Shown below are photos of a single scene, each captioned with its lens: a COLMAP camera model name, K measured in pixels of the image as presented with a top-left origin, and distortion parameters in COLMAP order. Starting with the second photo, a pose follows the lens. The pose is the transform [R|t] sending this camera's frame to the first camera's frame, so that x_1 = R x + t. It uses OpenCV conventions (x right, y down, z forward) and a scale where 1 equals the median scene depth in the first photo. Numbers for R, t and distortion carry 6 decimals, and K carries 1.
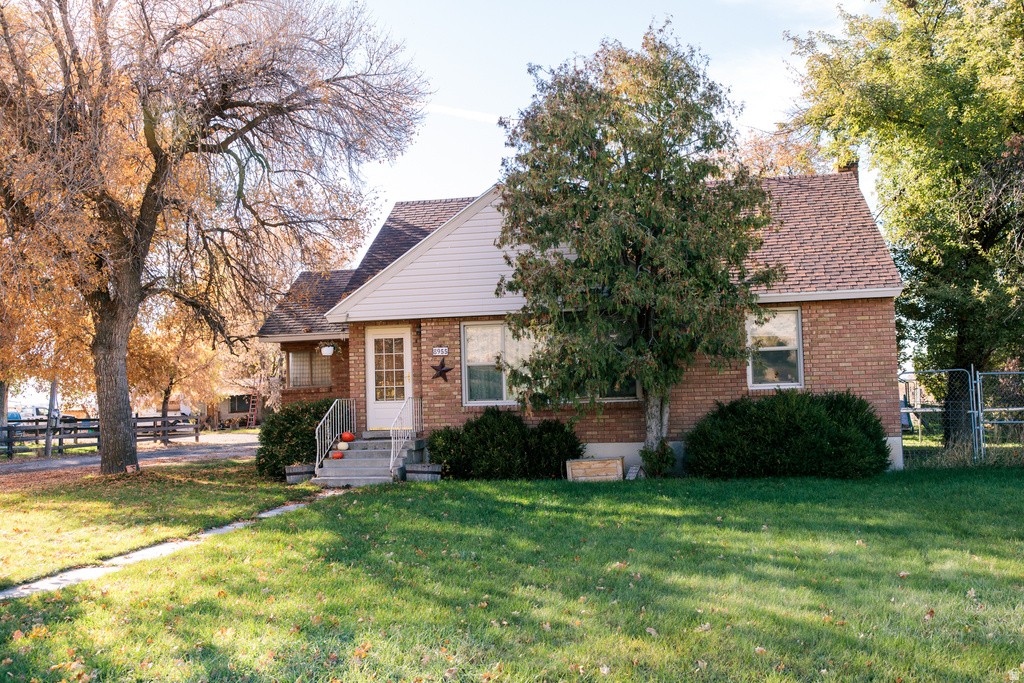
lens RADIAL K [[1004.1, 0, 512.3], [0, 1004.1, 339.6], [0, 0, 1]] dist [0.014093, 0.000000]
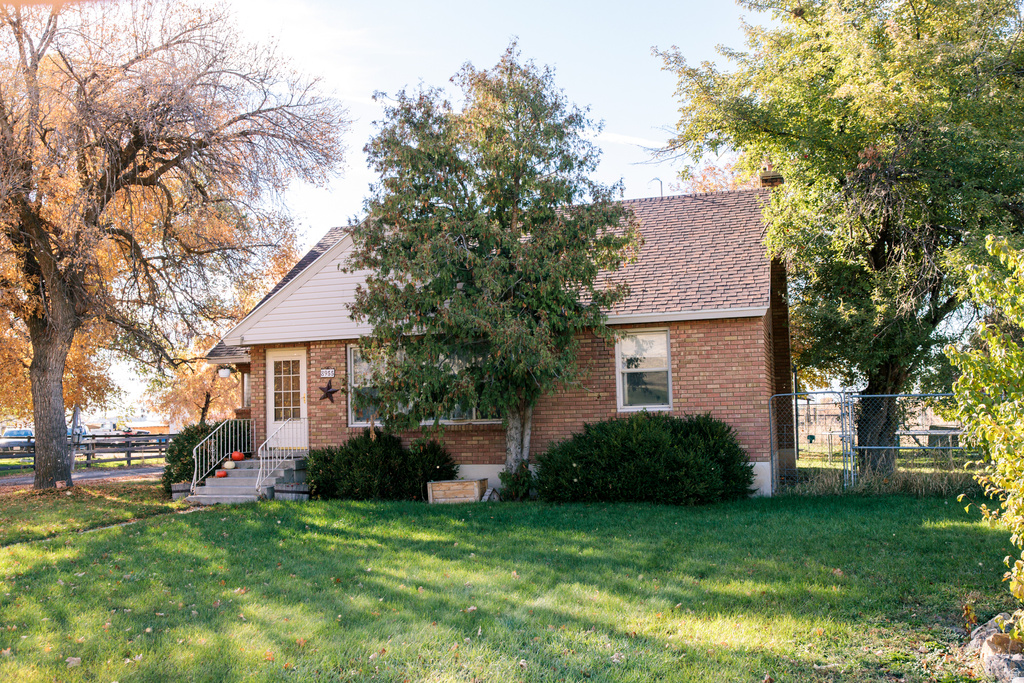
lens RADIAL K [[983.0, 0, 511.2], [0, 983.0, 343.0], [0, 0, 1]] dist [0.021076, 0.000000]
pose [[0.990812, -0.006055, -0.135109, 0.265710], [0.004101, 0.999883, -0.014738, -0.003833], [0.135182, 0.014049, 0.990721, 0.033147]]
